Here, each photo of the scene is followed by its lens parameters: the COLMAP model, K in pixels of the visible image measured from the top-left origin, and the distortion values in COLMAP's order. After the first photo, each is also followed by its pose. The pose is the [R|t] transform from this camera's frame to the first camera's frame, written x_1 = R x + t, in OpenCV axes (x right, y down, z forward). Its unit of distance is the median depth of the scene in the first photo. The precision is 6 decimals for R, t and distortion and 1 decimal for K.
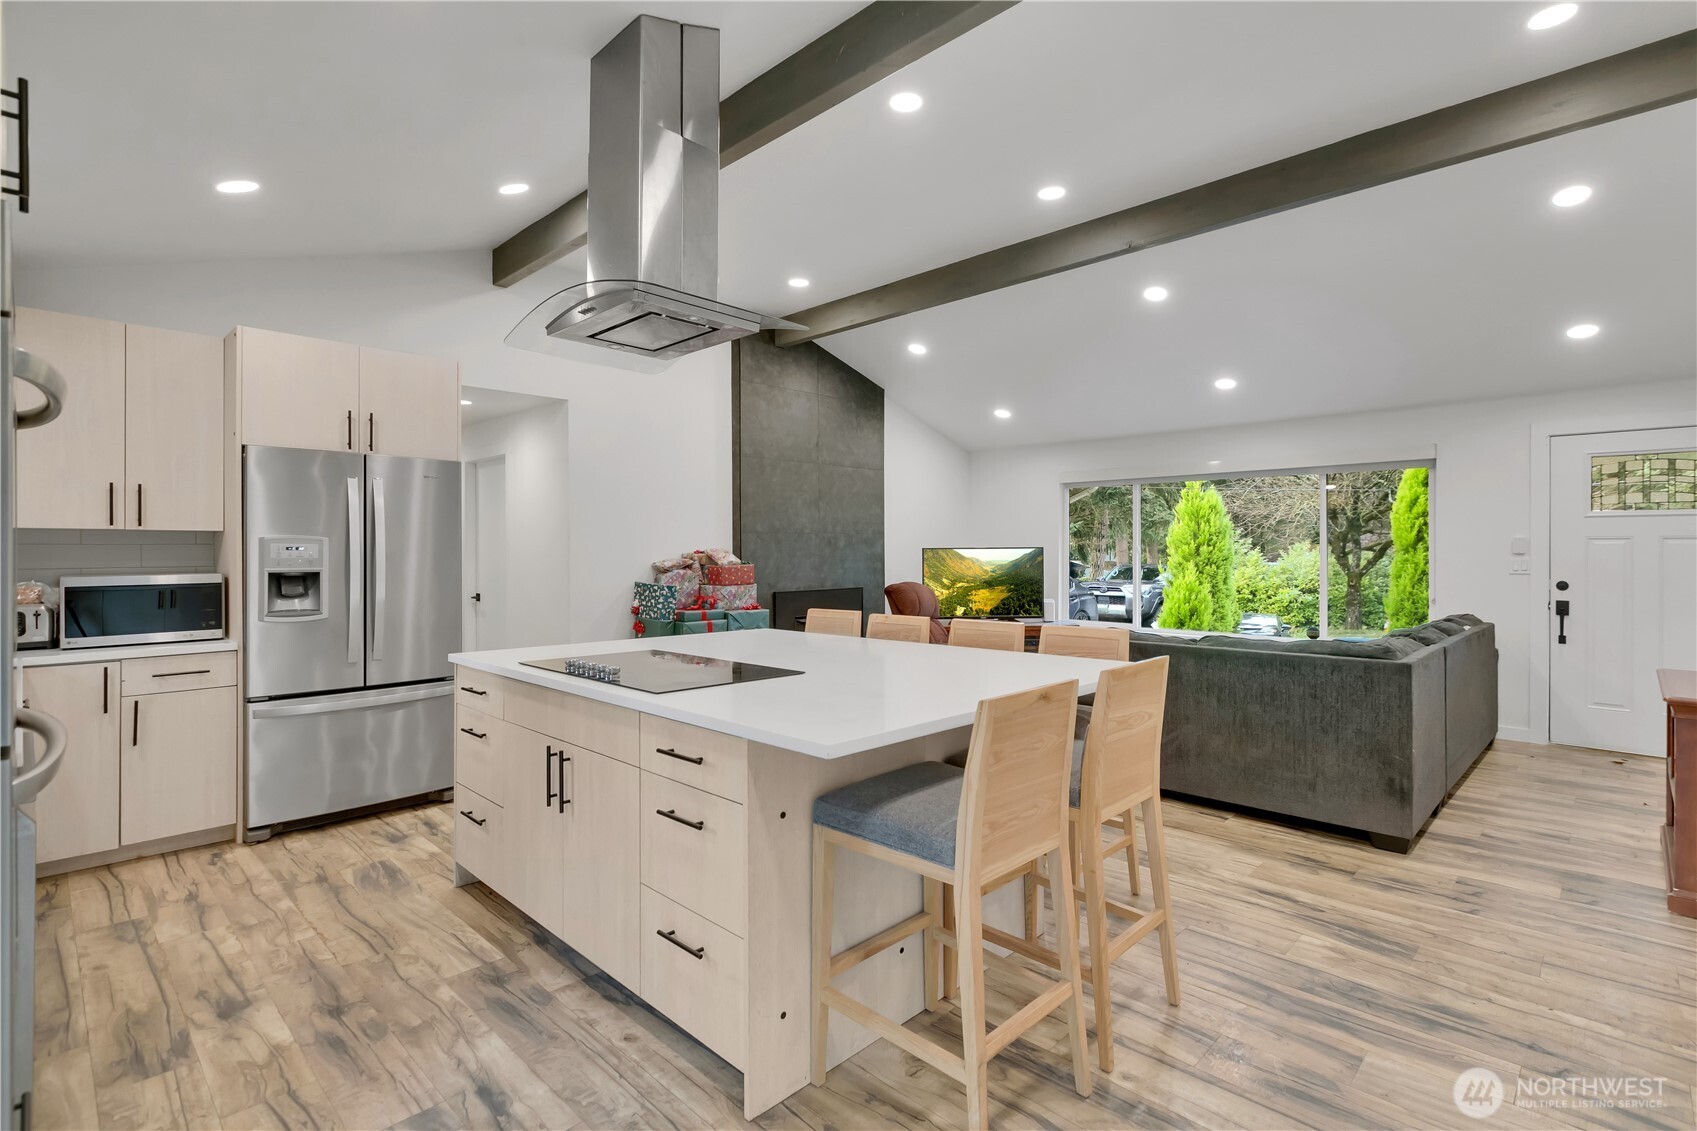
lens RADIAL K [[810.1, 0, 843.1], [0, 810.1, 562.1], [0, 0, 1]] dist [0.000152, 0.000786]
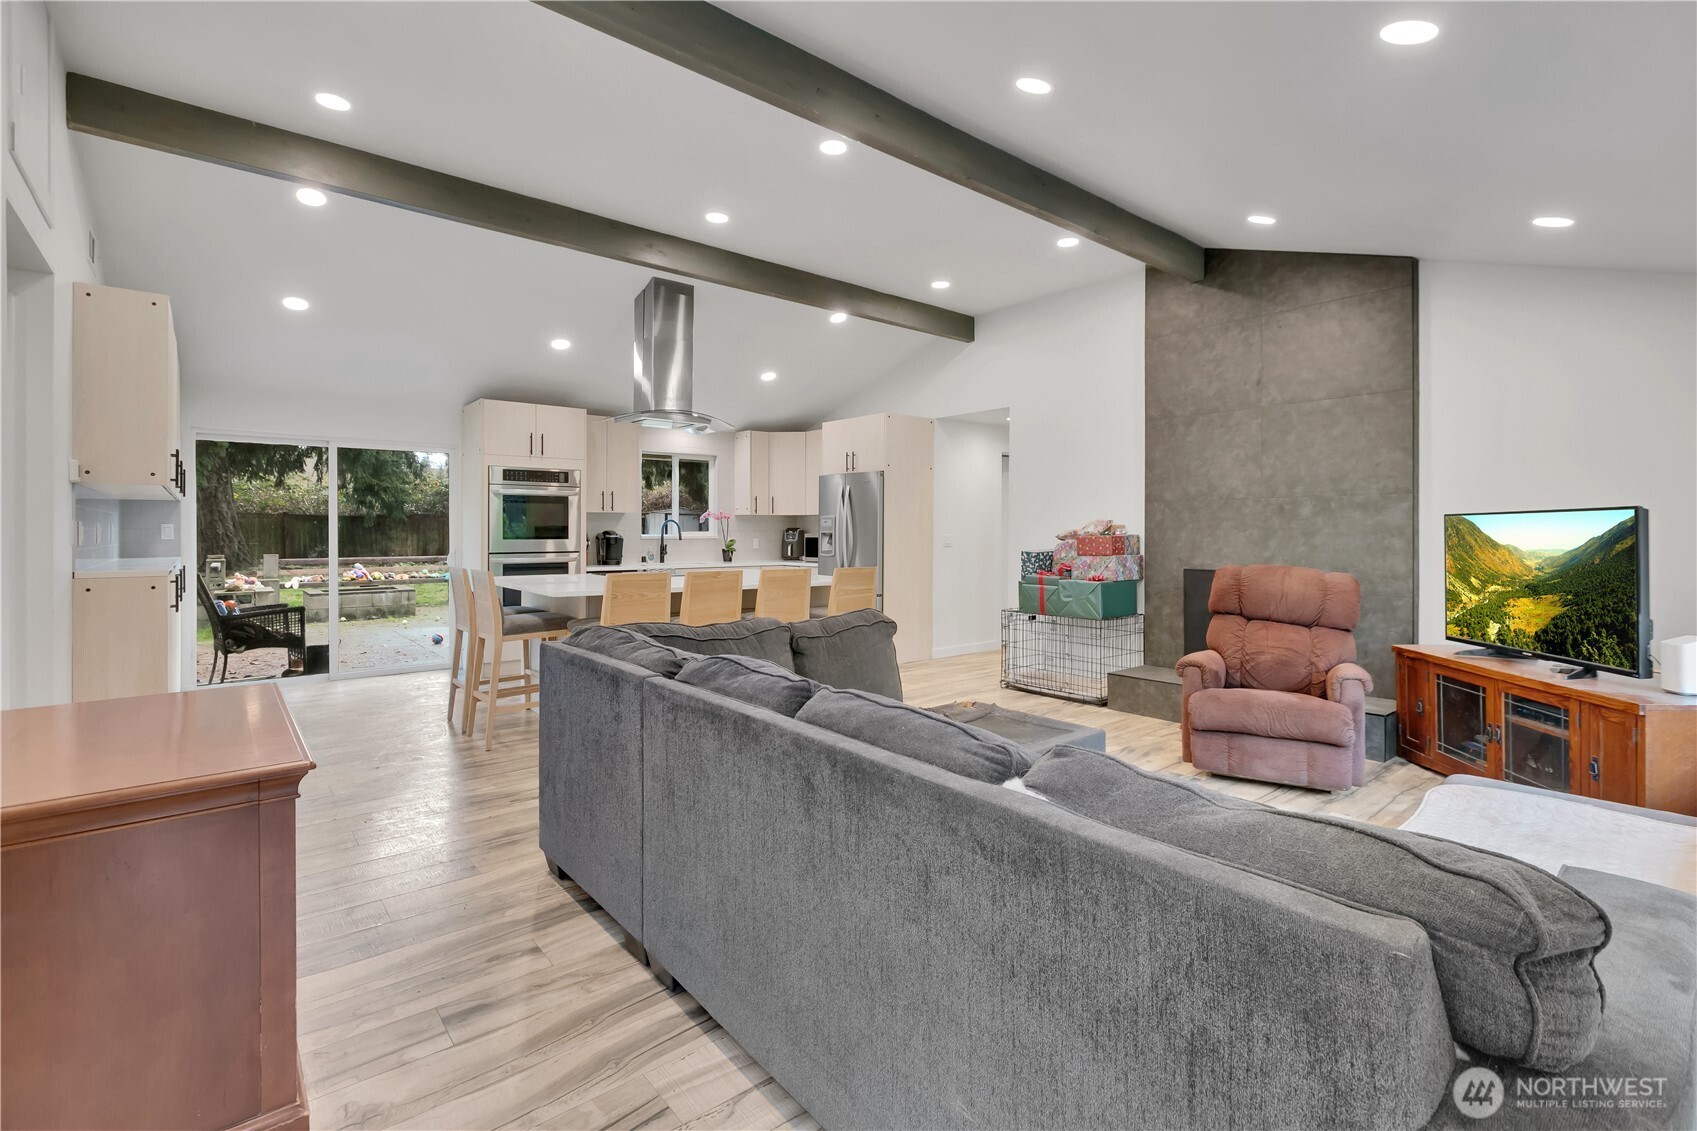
lens RADIAL K [[771.9, 0, 856.9], [0, 771.9, 532.2], [0, 0, 1]] dist [0.007333, 0.000340]
pose [[-0.104123, 0.004619, -0.994554, 0.790048], [-0.016796, 0.999838, 0.006402, -0.001857], [0.994423, 0.017371, -0.104028, 0.753939]]
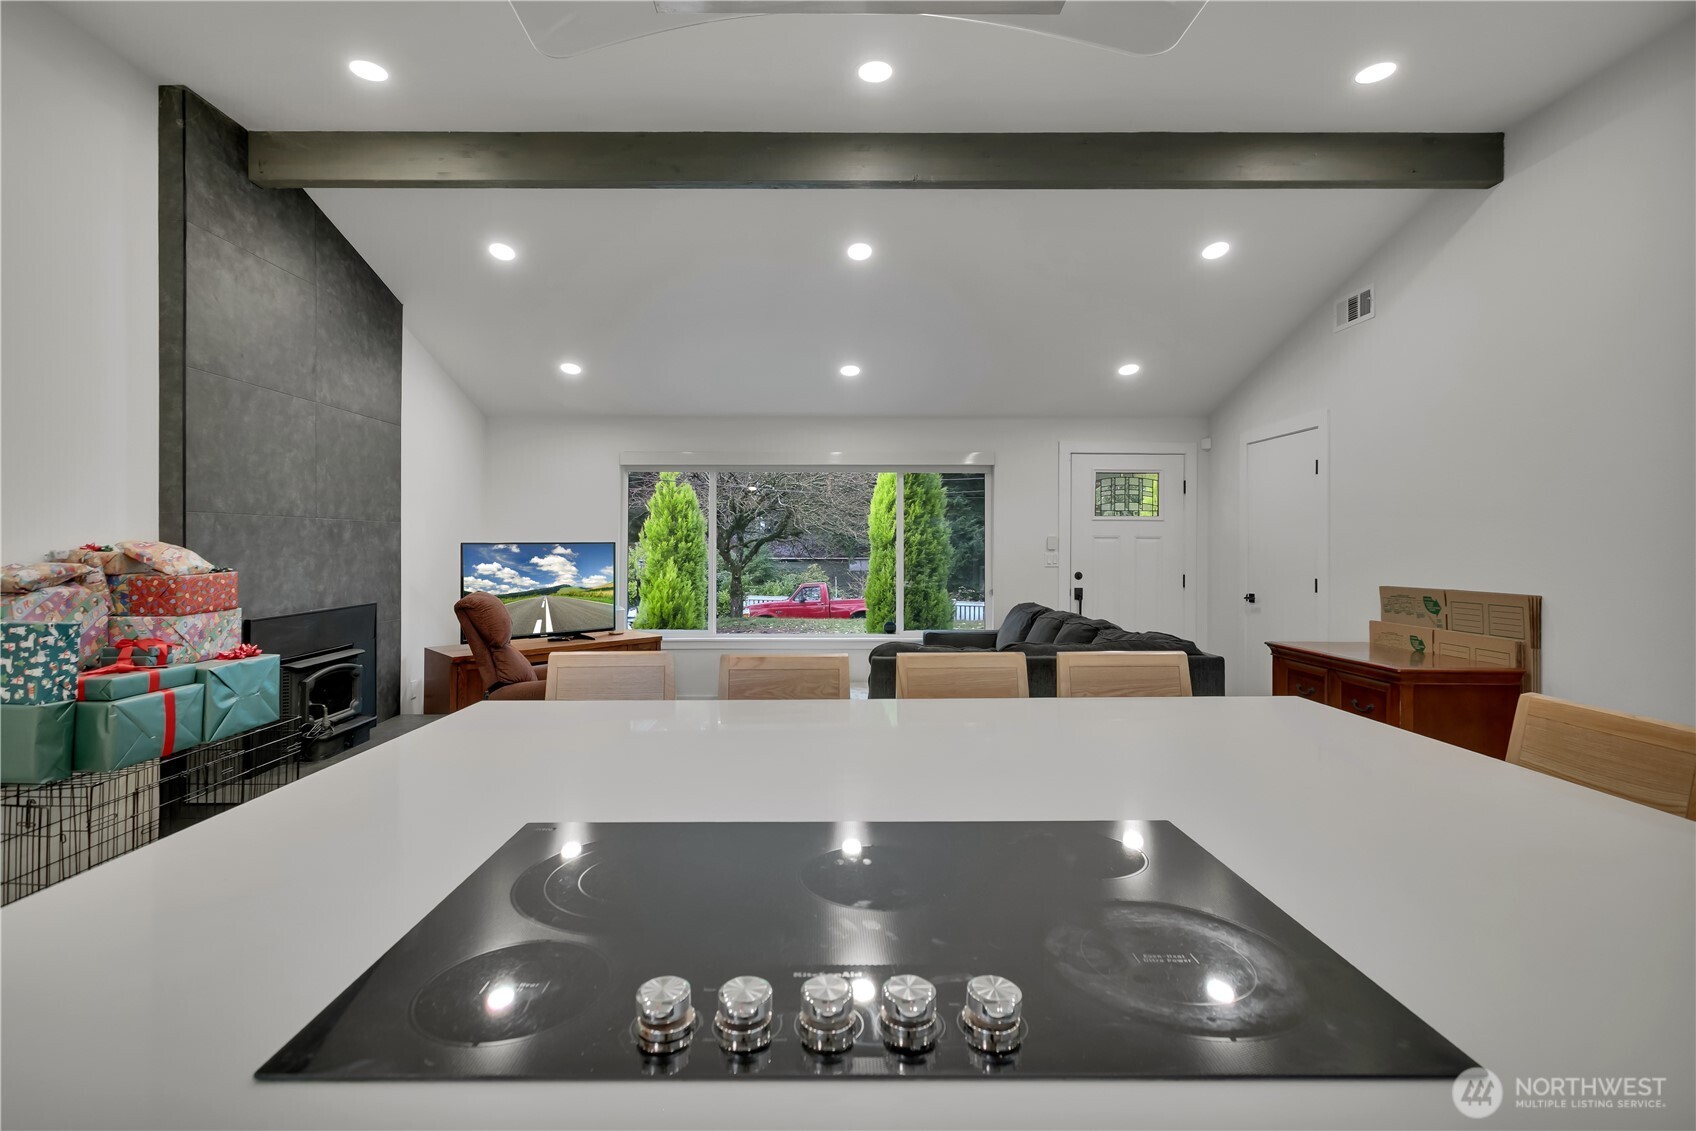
lens RADIAL K [[809.7, 0, 824.9], [0, 809.7, 547.0], [0, 0, 1]] dist [0.000152, 0.000786]
pose [[0.707377, 0.001078, 0.706835, -0.201674], [0.008564, 0.999912, -0.010095, -0.004566], [-0.706784, 0.013195, 0.707306, 0.334137]]
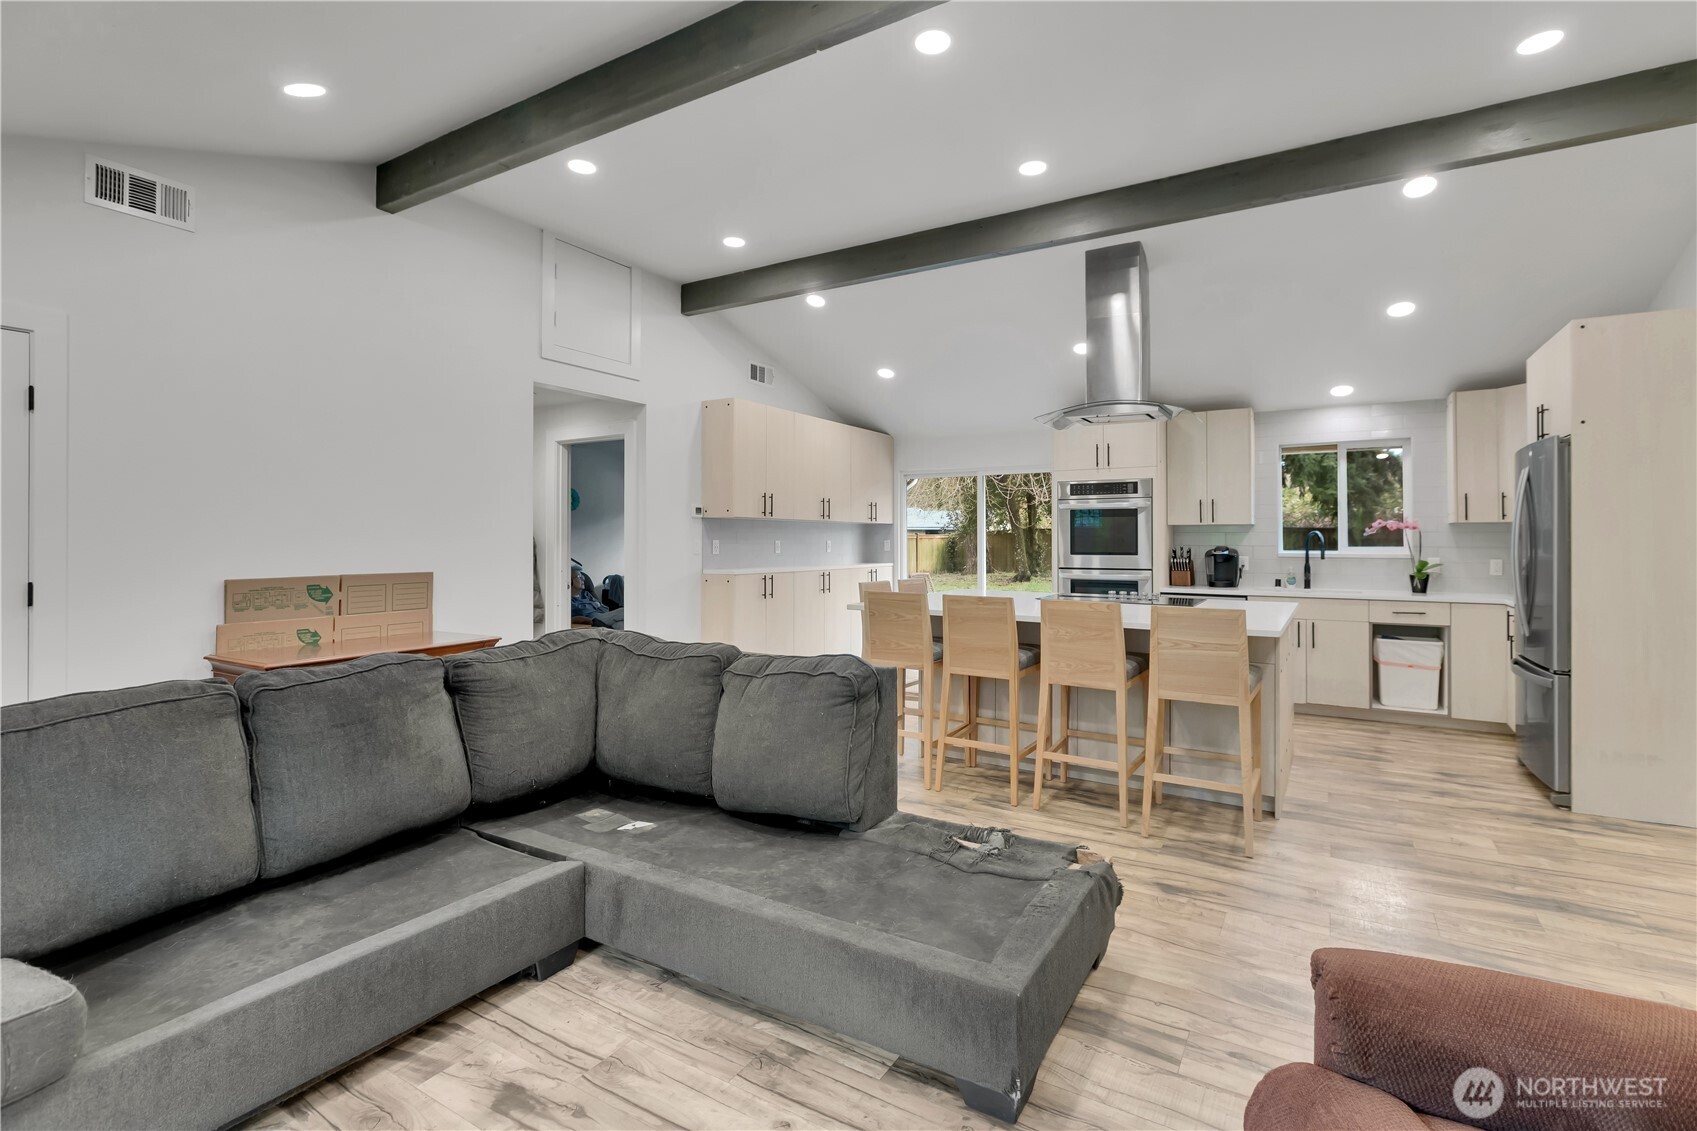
lens RADIAL K [[772.8, 0, 863.4], [0, 772.8, 531.6], [0, 0, 1]] dist [-0.000809, -0.000603]
pose [[-0.971201, -0.002121, -0.238252, 0.326406], [-0.002944, 0.999991, 0.003099, -0.010501], [0.238243, 0.003711, -0.971198, 1.110307]]
